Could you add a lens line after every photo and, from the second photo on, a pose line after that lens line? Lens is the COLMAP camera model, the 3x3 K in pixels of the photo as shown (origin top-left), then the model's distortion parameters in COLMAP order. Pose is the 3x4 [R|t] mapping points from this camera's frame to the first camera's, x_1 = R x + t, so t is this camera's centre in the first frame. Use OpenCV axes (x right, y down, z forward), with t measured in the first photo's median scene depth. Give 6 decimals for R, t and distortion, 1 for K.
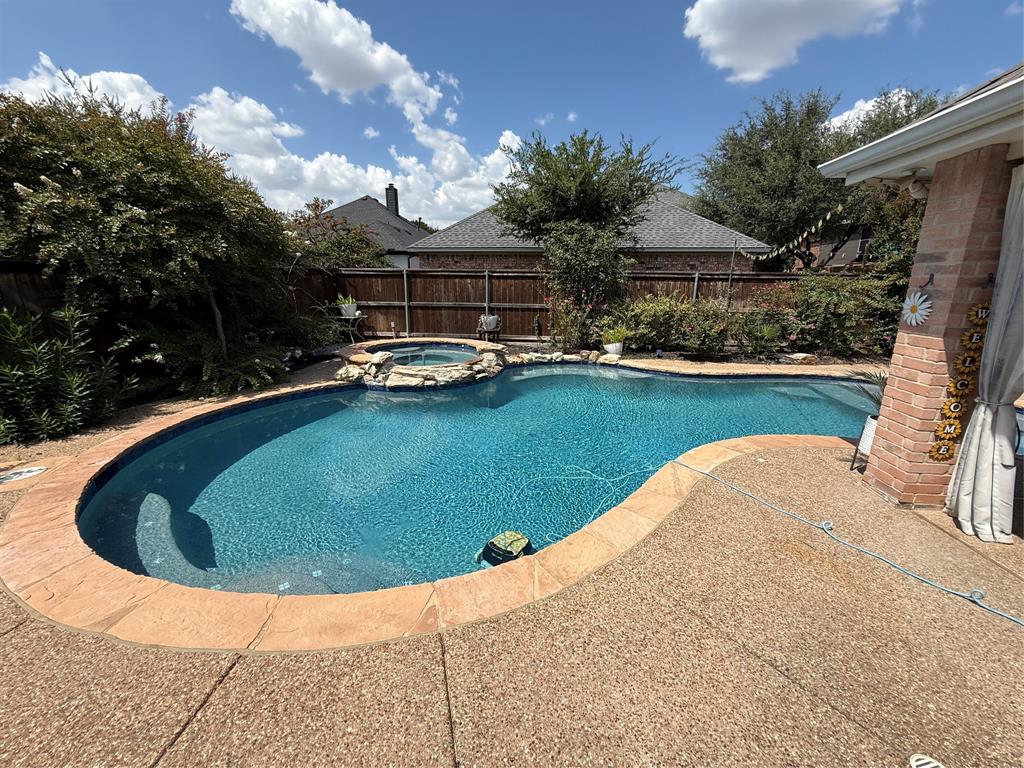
lens RADIAL K [[408.4, 0, 517.8], [0, 408.4, 384.4], [0, 0, 1]] dist [-0.000545, 0.000346]
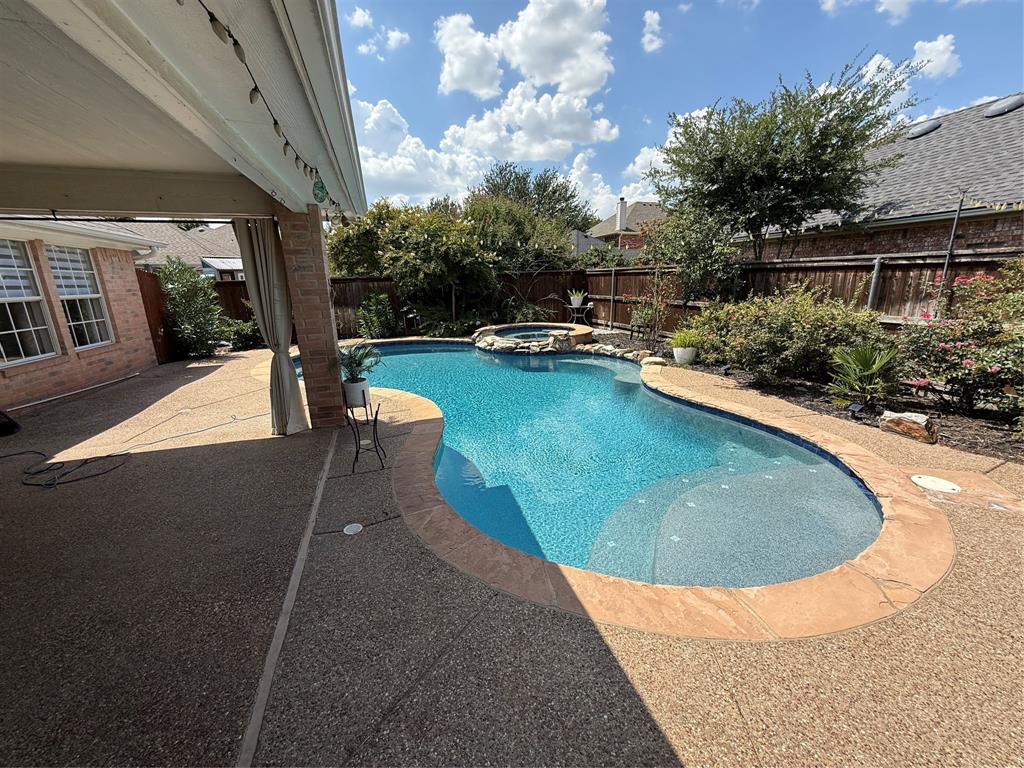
lens RADIAL K [[408.4, 0, 518.7], [0, 408.4, 383.6], [0, 0, 1]] dist [-0.000545, 0.000346]
pose [[0.401099, 0.211420, -0.891303, 0.904921], [-0.200440, 0.969679, 0.139810, -0.080942], [0.893836, 0.122576, 0.431314, 0.334228]]
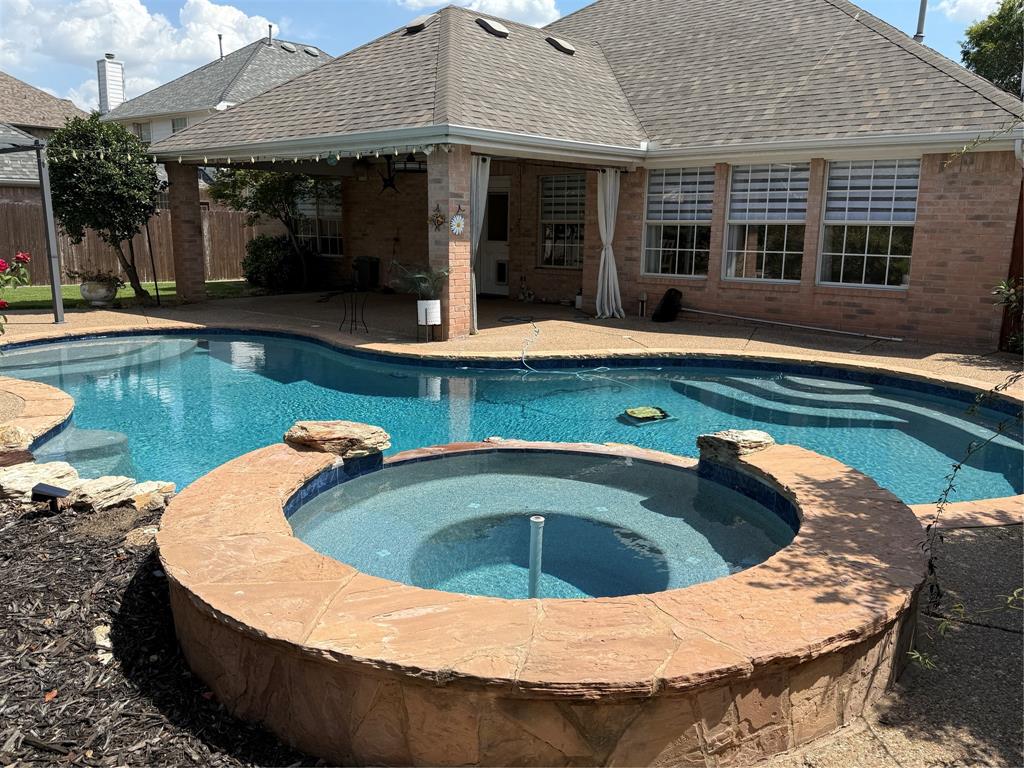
lens RADIAL K [[831.3, 0, 509.1], [0, 831.3, 379.3], [0, 0, 1]] dist [0.065583, -0.081895]
pose [[-0.806077, -0.127859, 0.577834, -0.422754], [0.125049, 0.917540, 0.377470, -0.283376], [-0.578448, 0.376528, -0.723619, 1.173433]]
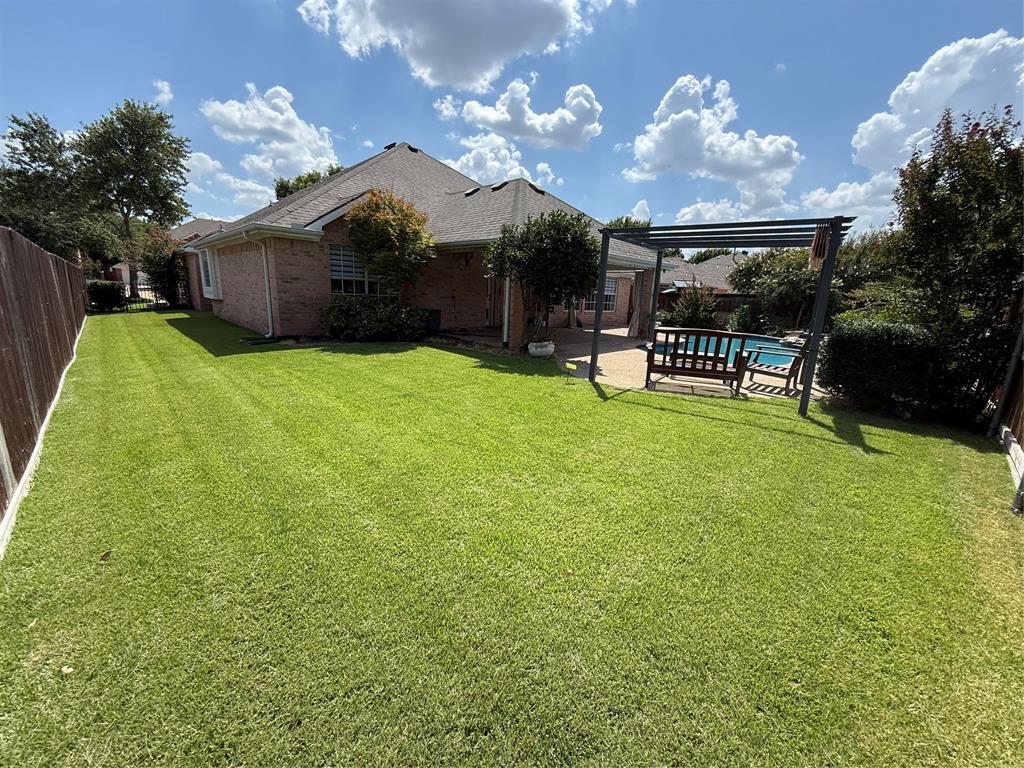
lens RADIAL K [[408.4, 0, 512.1], [0, 408.4, 386.9], [0, 0, 1]] dist [-0.000545, 0.000346]
pose [[-0.652085, 0.129232, -0.747051, 1.889699], [-0.229768, 0.905336, 0.357174, -0.177288], [0.722490, 0.404556, -0.560662, 0.950501]]
